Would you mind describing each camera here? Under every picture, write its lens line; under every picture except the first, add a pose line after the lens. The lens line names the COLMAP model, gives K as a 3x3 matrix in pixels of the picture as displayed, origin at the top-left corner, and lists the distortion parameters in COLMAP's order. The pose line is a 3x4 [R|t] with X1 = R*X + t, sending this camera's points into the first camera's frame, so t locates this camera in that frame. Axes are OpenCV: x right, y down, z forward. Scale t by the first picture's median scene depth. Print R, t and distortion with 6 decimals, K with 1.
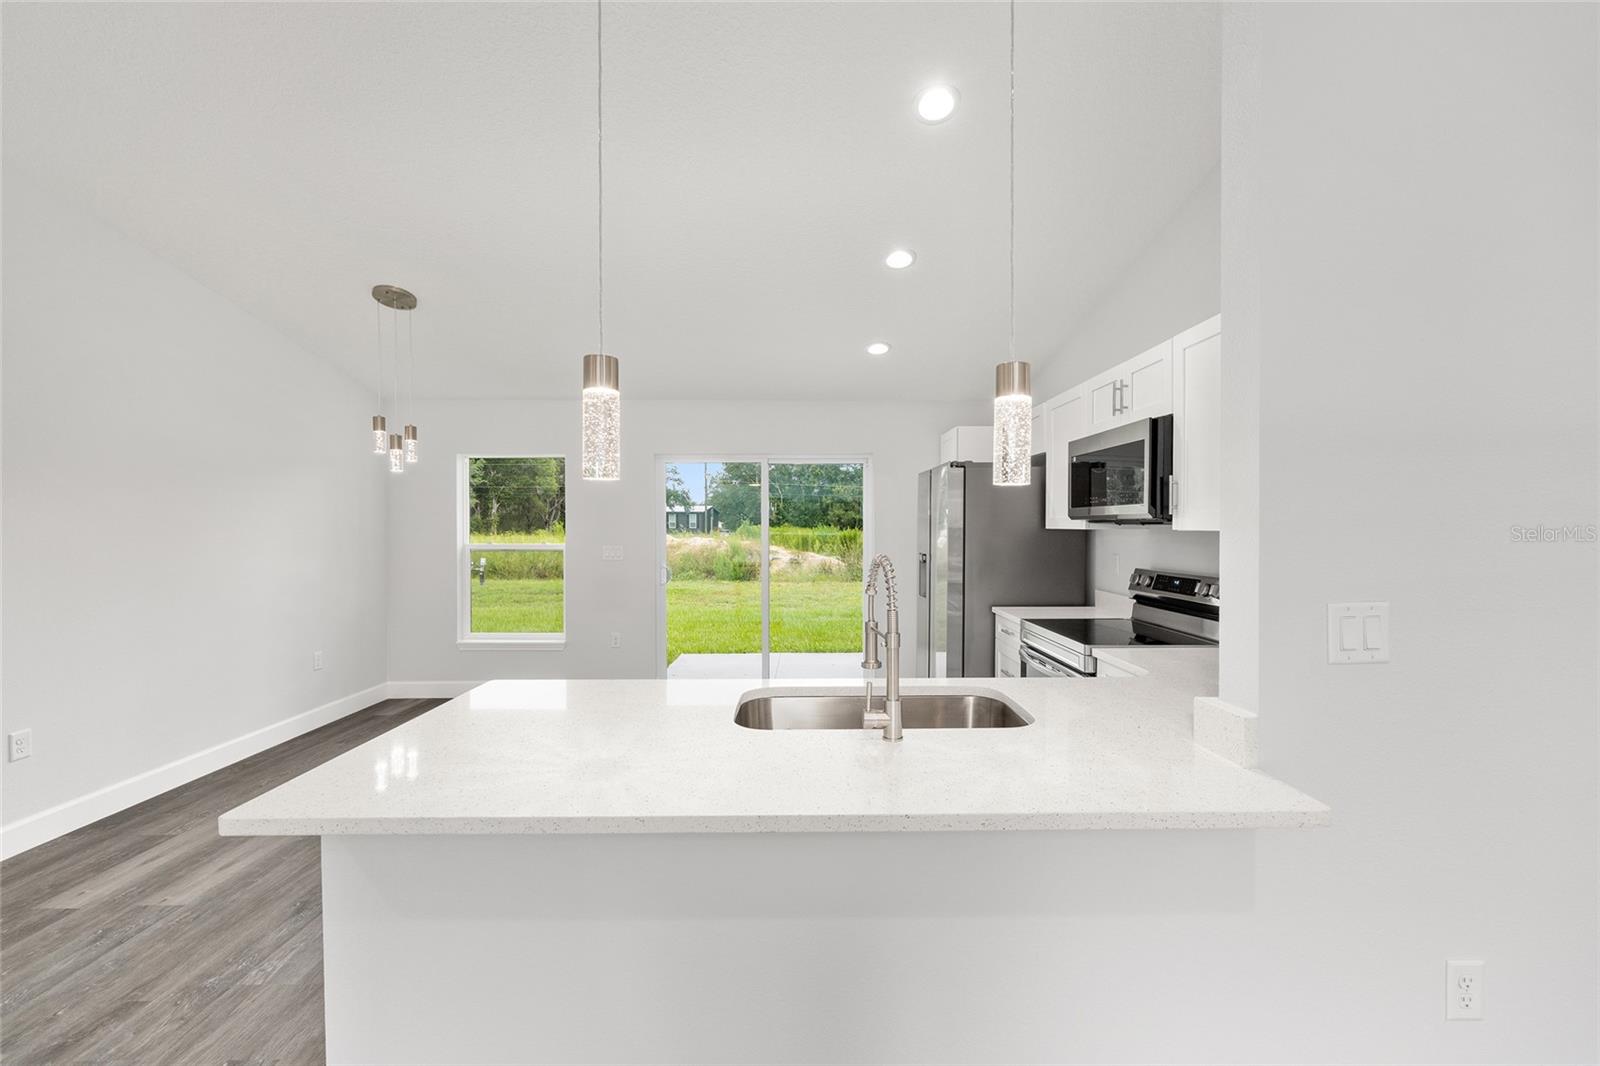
lens RADIAL K [[650.3, 0, 805.2], [0, 650.3, 526.8], [0, 0, 1]] dist [-0.006131, 0.000062]
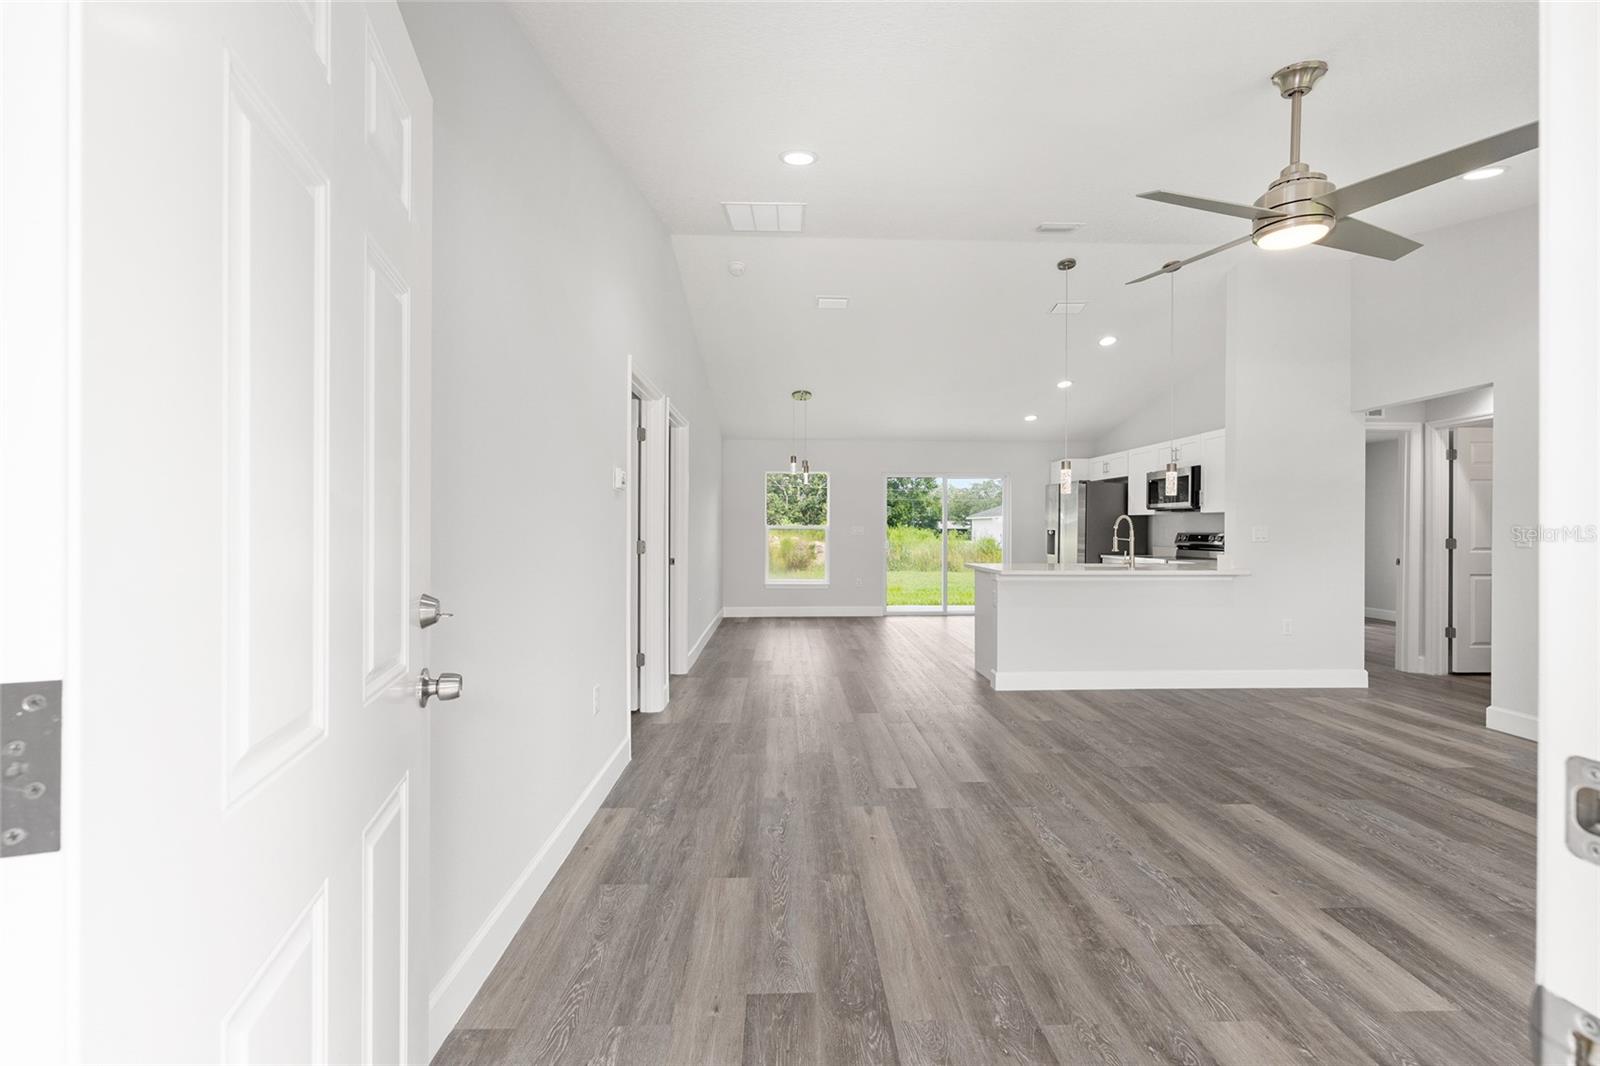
lens RADIAL K [[640.1, 0, 804.1], [0, 640.1, 528.1], [0, 0, 1]] dist [0.000838, 0.000277]
pose [[0.999775, 0.005248, 0.020549, -0.751013], [-0.005238, 0.999986, -0.000511, 0.055853], [-0.020551, 0.000403, 0.999789, -1.061144]]
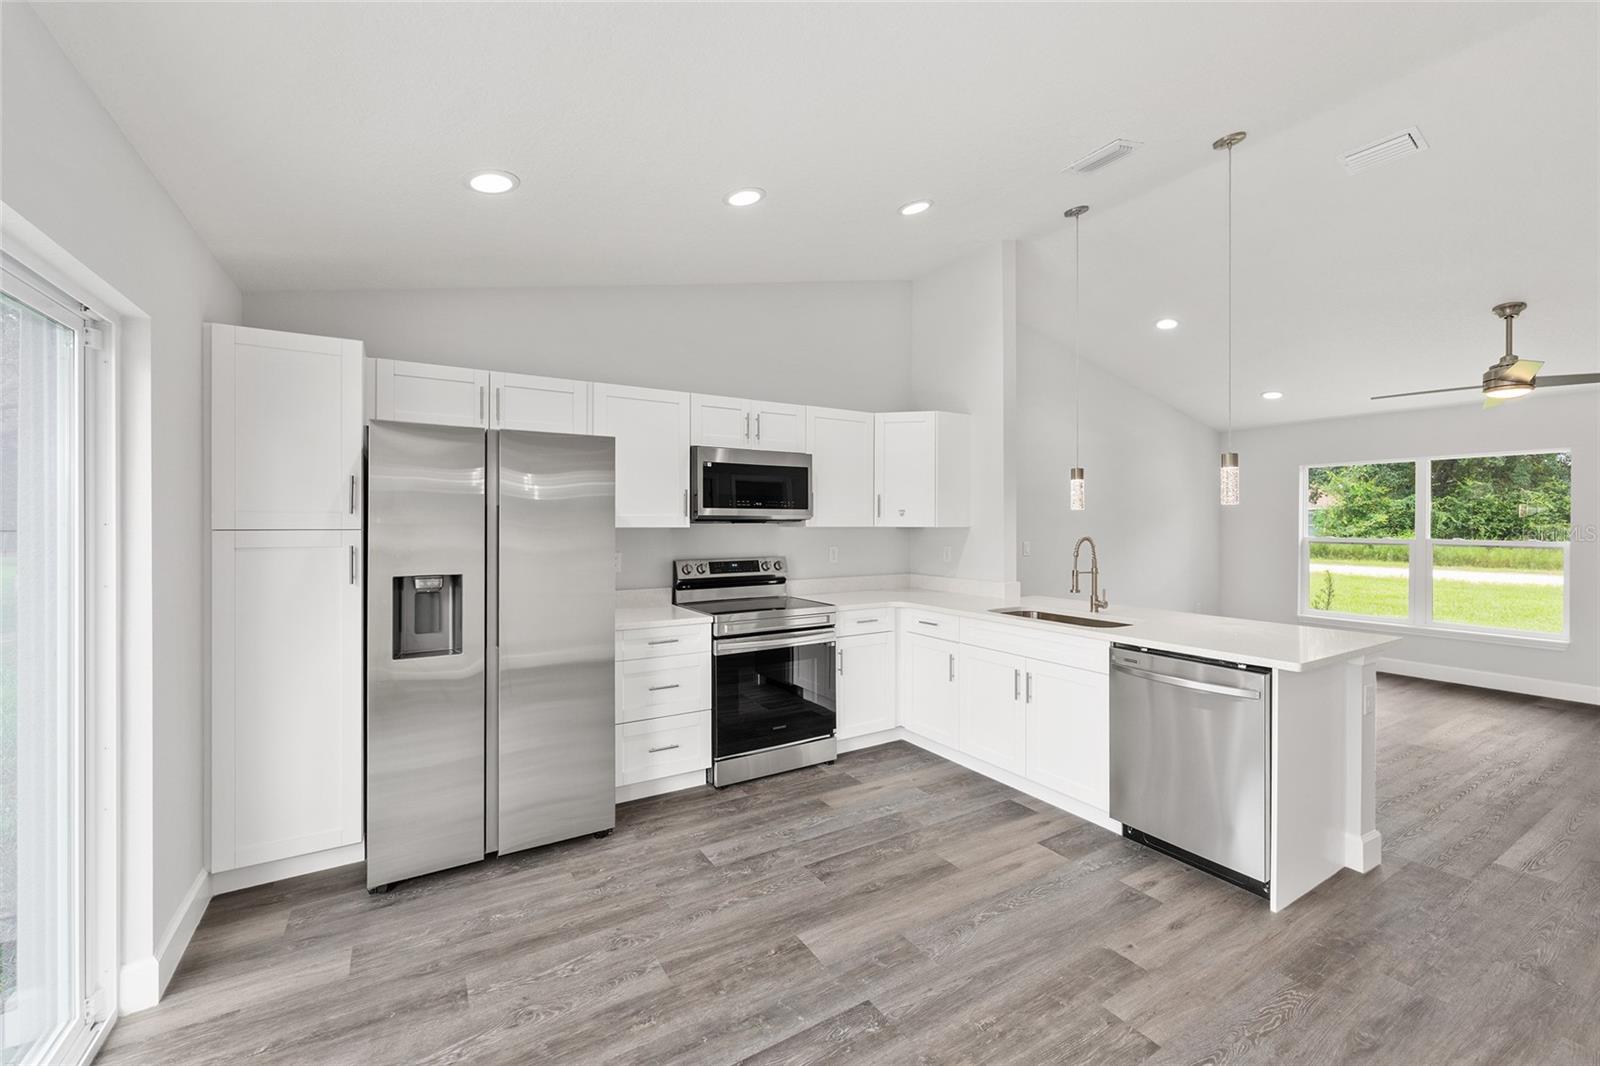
lens RADIAL K [[645.3, 0, 797.5], [0, 645.3, 530.6], [0, 0, 1]] dist [-0.000225, 0.000066]
pose [[-0.505755, -0.006723, 0.862651, -0.605194], [0.002740, 0.999952, 0.009399, -0.000784], [-0.862673, 0.007117, -0.505712, 1.395592]]
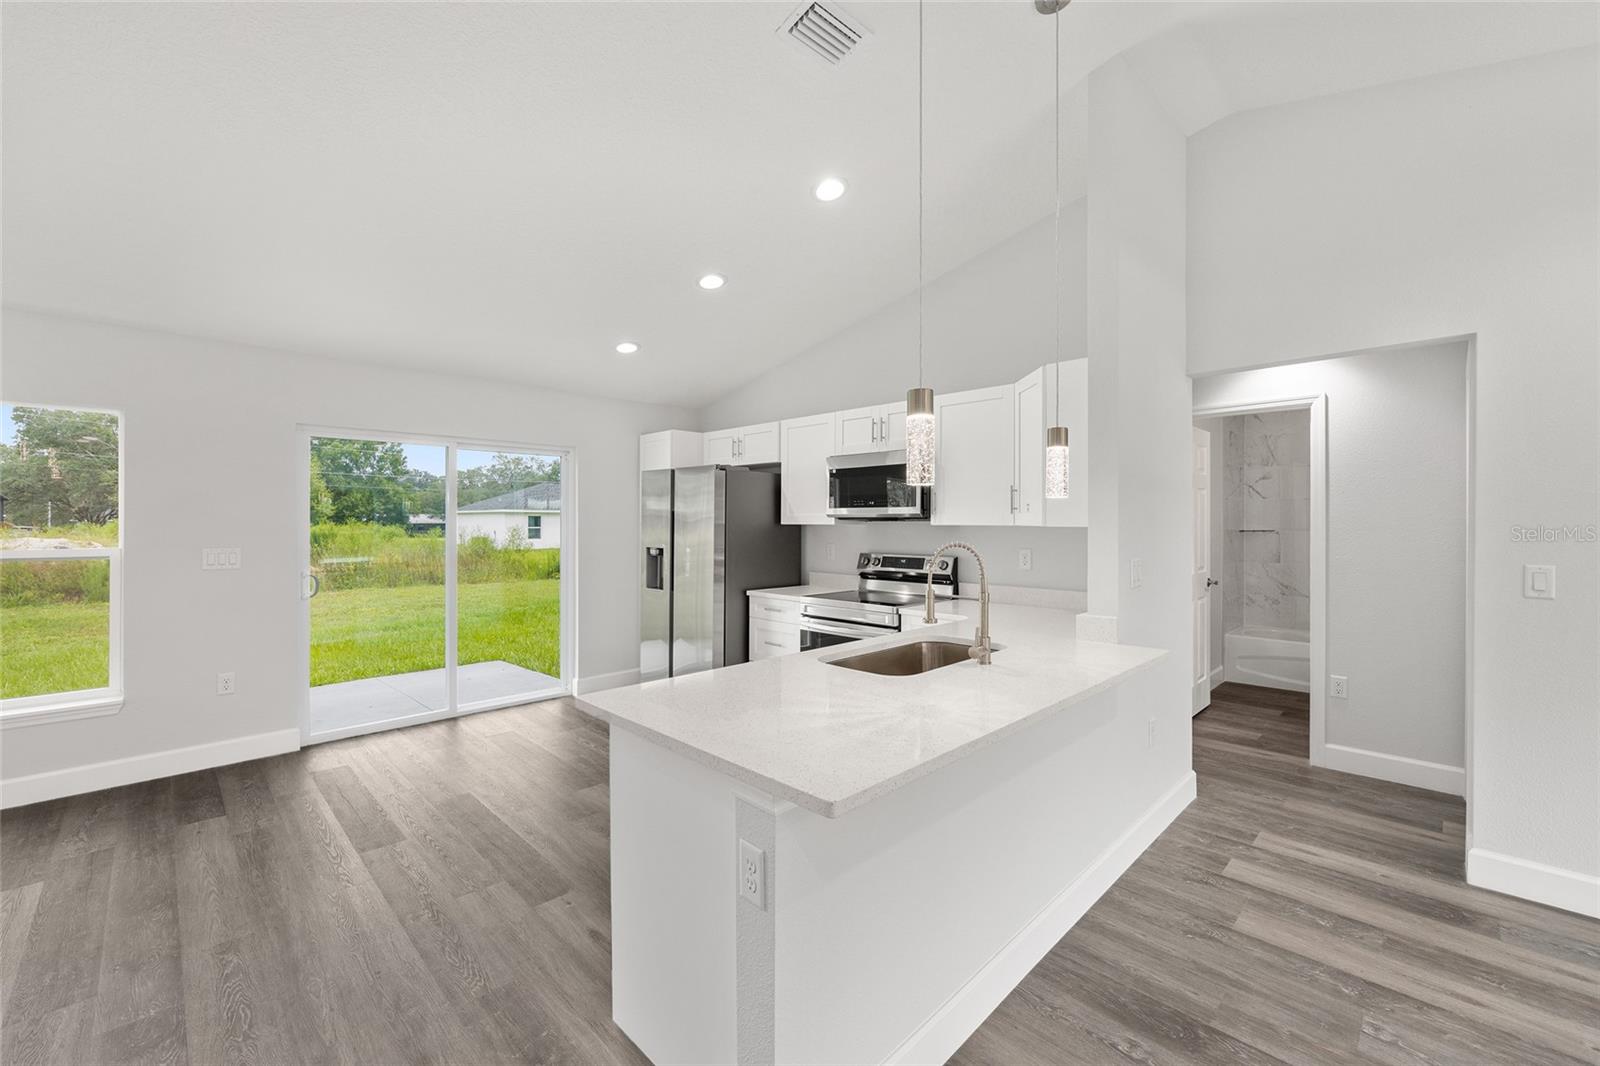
lens RADIAL K [[650.3, 0, 805.2], [0, 650.3, 526.8], [0, 0, 1]] dist [-0.006131, 0.000062]
pose [[0.713978, -0.002415, 0.700164, -0.534032], [-0.001716, 0.999985, 0.005199, 0.001472], [-0.700166, -0.004914, 0.713963, 0.099819]]
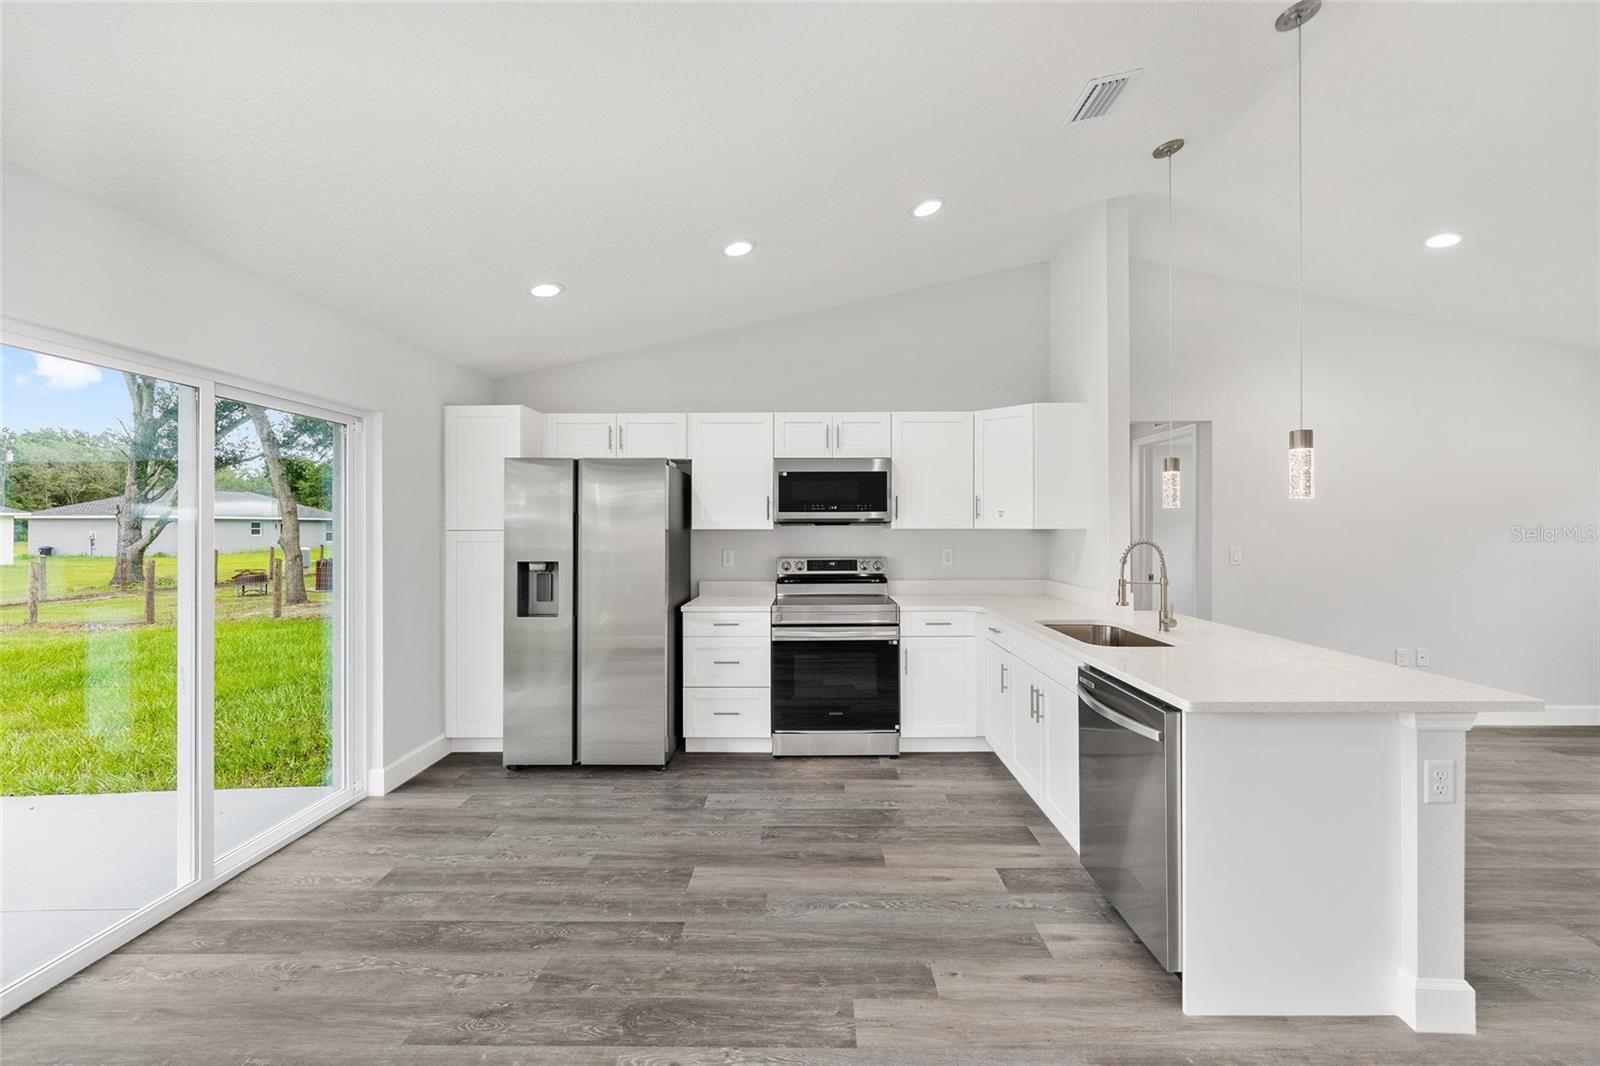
lens RADIAL K [[641.3, 0, 800.0], [0, 641.3, 533.0], [0, 0, 1]] dist [-0.002784, -0.000142]
pose [[0.024769, -0.007348, 0.999666, -0.821057], [0.003976, 0.999966, 0.007252, 0.002153], [-0.999685, 0.003795, 0.024797, 0.915982]]
